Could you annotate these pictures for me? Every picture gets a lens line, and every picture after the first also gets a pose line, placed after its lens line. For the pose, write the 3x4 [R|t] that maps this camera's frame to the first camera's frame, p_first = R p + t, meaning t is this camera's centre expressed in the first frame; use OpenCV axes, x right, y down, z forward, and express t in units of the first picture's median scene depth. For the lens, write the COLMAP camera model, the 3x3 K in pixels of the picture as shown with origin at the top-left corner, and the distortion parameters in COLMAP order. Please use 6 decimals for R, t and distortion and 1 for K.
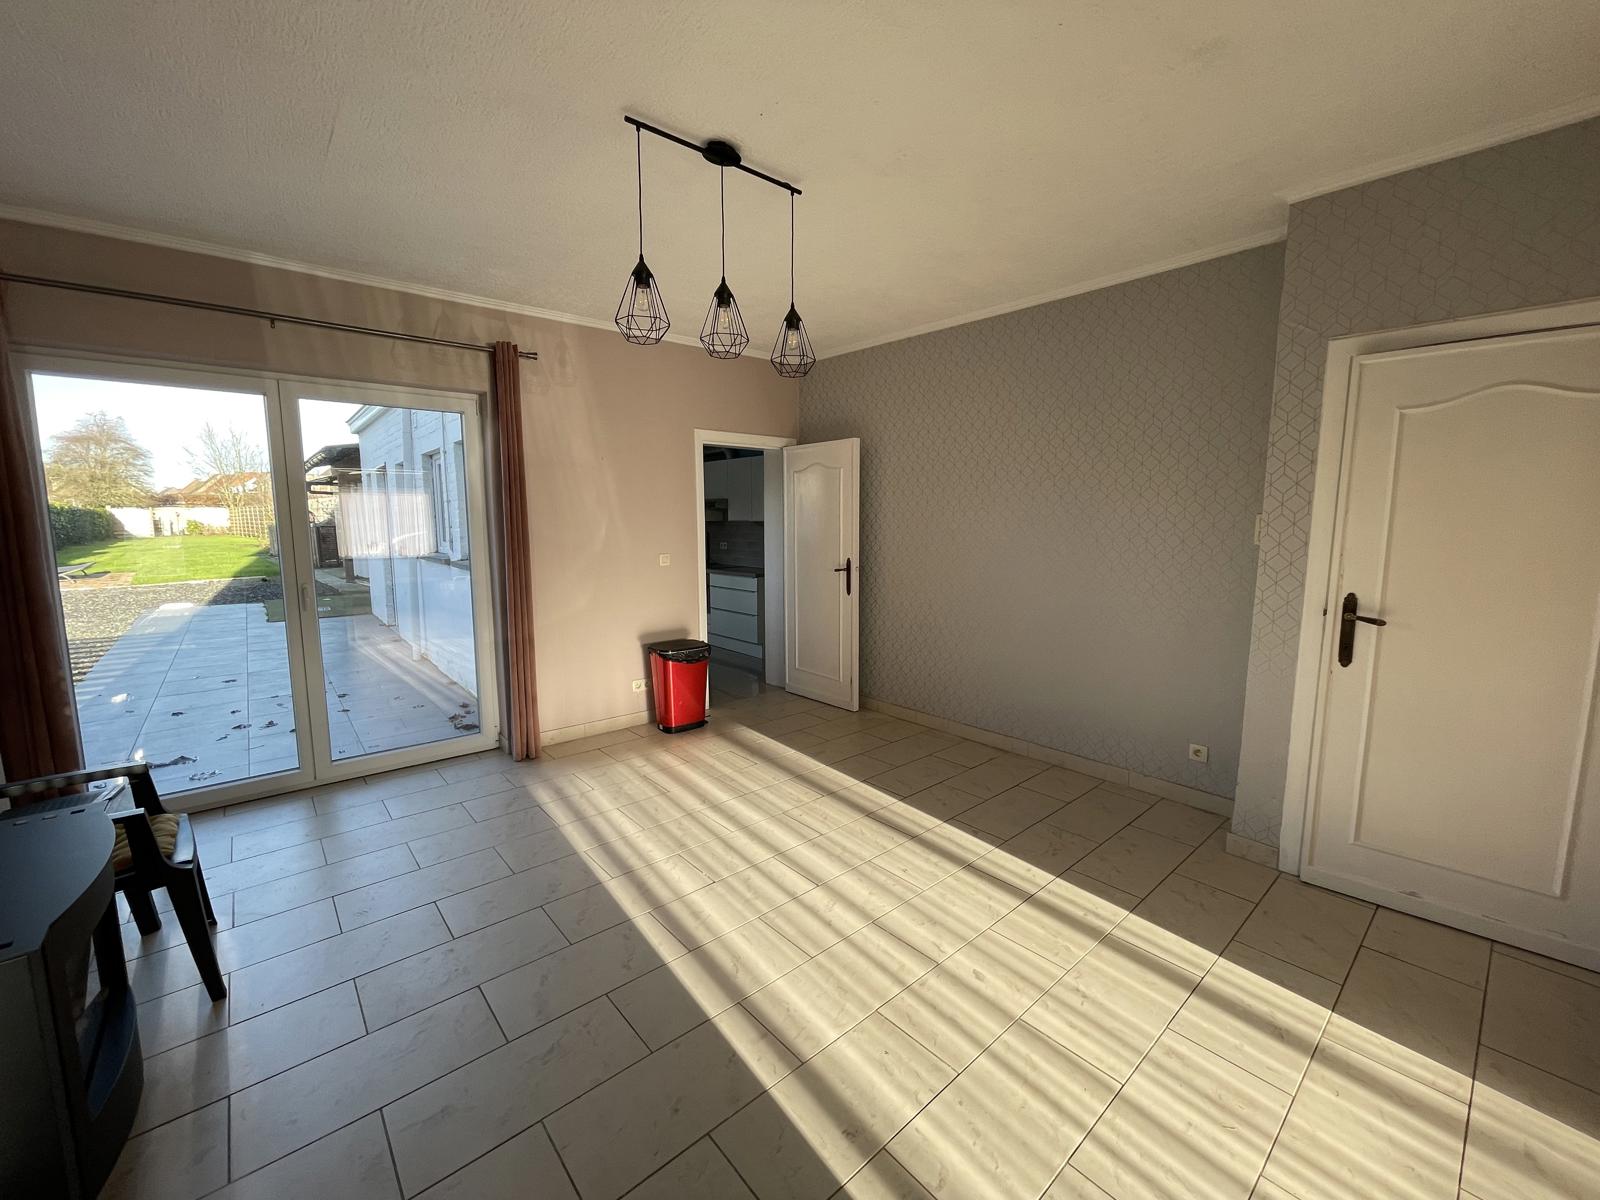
lens RADIAL K [[646.9, 0, 792.7], [0, 646.9, 597.6], [0, 0, 1]] dist [-0.005523, 0.001716]
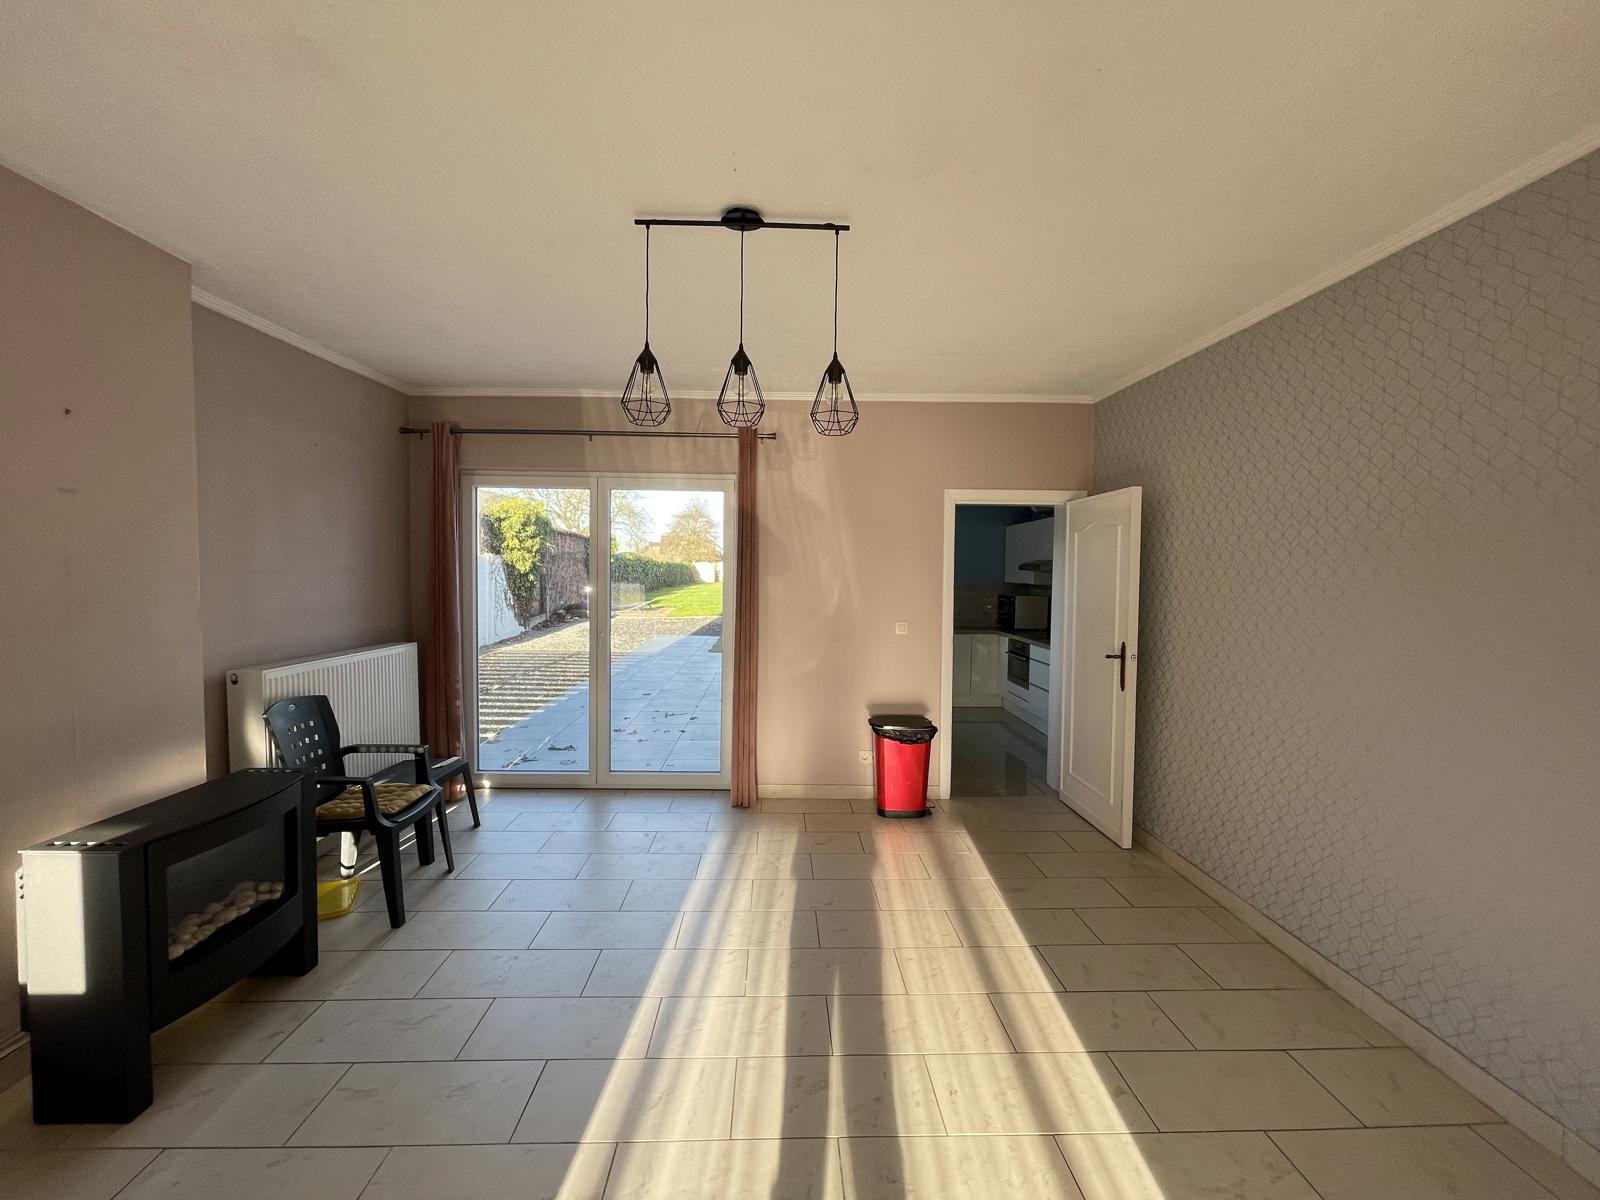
lens RADIAL K [[646.9, 0, 797.4], [0, 646.9, 598.2], [0, 0, 1]] dist [-0.005523, 0.001716]
pose [[0.777546, 0.038503, -0.627646, 0.347995], [-0.090972, 0.994511, -0.051690, -0.050591], [0.622211, 0.097289, 0.776781, 0.215030]]
